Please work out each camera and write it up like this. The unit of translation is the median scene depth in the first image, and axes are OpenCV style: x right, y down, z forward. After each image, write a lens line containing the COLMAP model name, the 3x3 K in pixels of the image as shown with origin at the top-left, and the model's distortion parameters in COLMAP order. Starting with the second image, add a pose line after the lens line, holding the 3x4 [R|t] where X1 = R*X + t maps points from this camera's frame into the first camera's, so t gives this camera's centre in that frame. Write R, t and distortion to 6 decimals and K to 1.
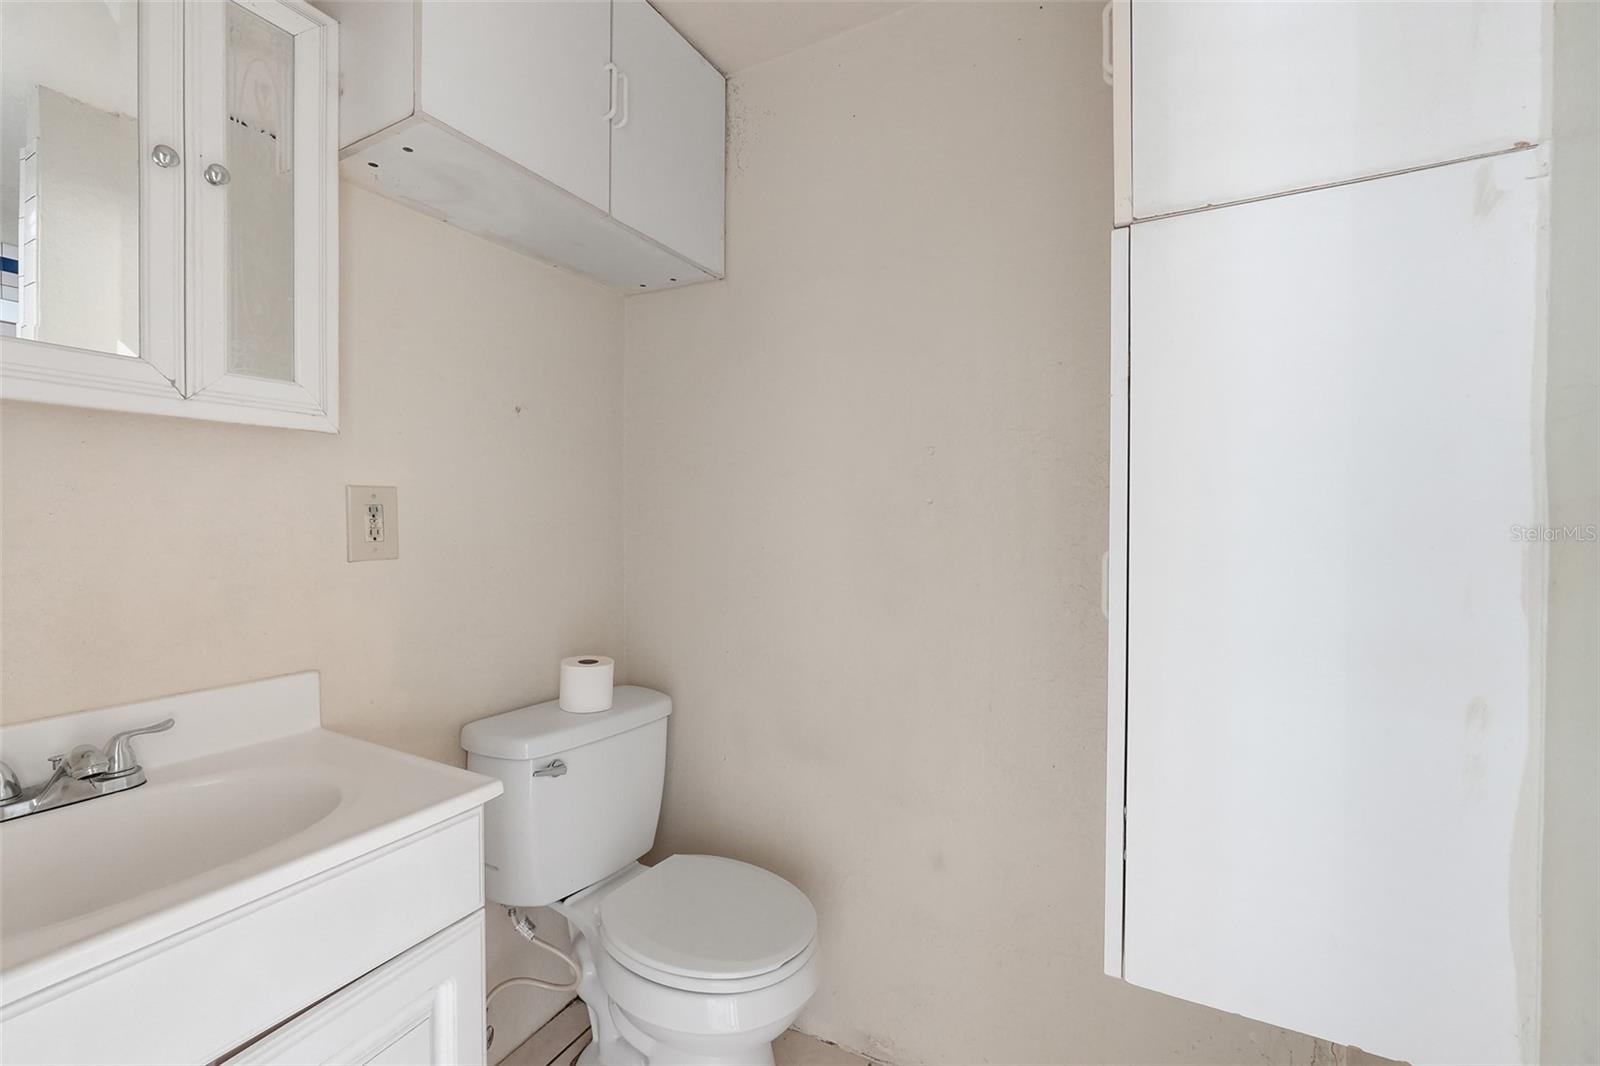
lens RADIAL K [[670.7, 0, 796.0], [0, 670.7, 533.6], [0, 0, 1]] dist [0.001589, -0.000170]
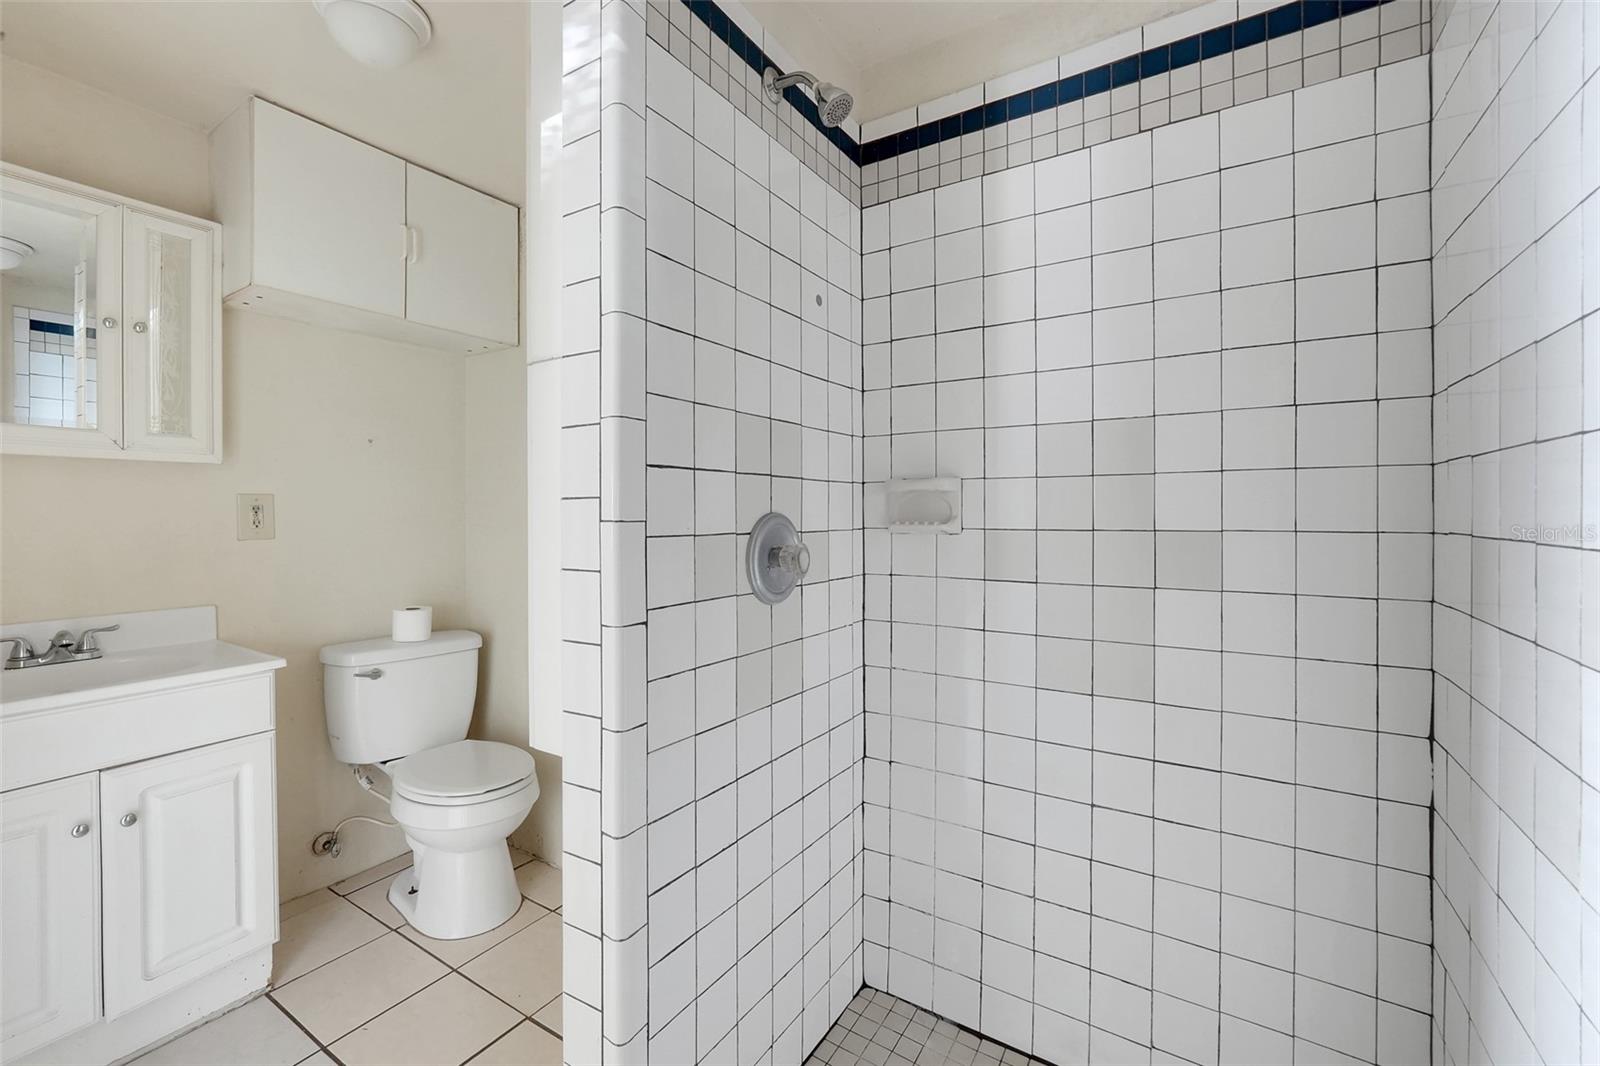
lens RADIAL K [[670.7, 0, 798.5], [0, 670.7, 520.9], [0, 0, 1]] dist [0.001589, -0.000170]
pose [[0.997154, -0.005888, -0.075167, 0.903923], [0.005171, 0.999939, -0.009733, 0.019054], [0.075219, 0.009316, 0.997123, -0.585580]]
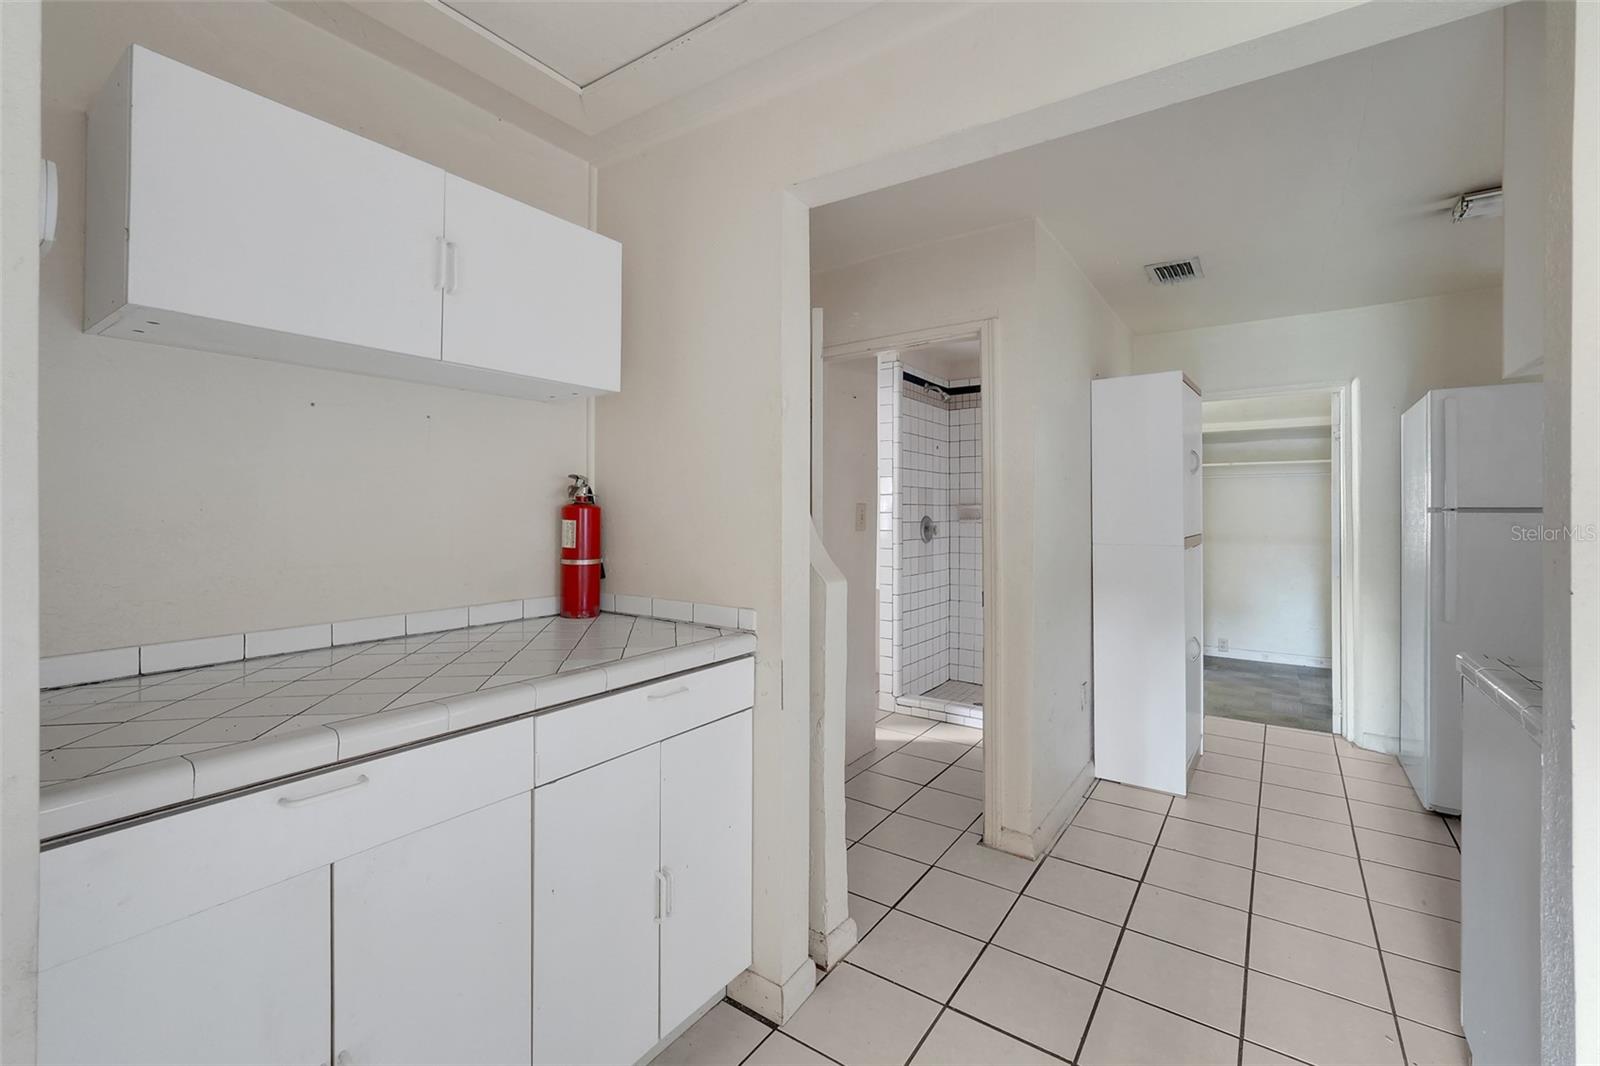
lens RADIAL K [[670.7, 0, 807.6], [0, 670.7, 517.9], [0, 0, 1]] dist [0.001589, -0.000170]
pose [[0.994001, -0.003142, -0.109326, -0.142654], [0.001973, 0.999940, -0.010806, 0.090413], [0.109354, 0.010525, 0.993947, -8.078833]]
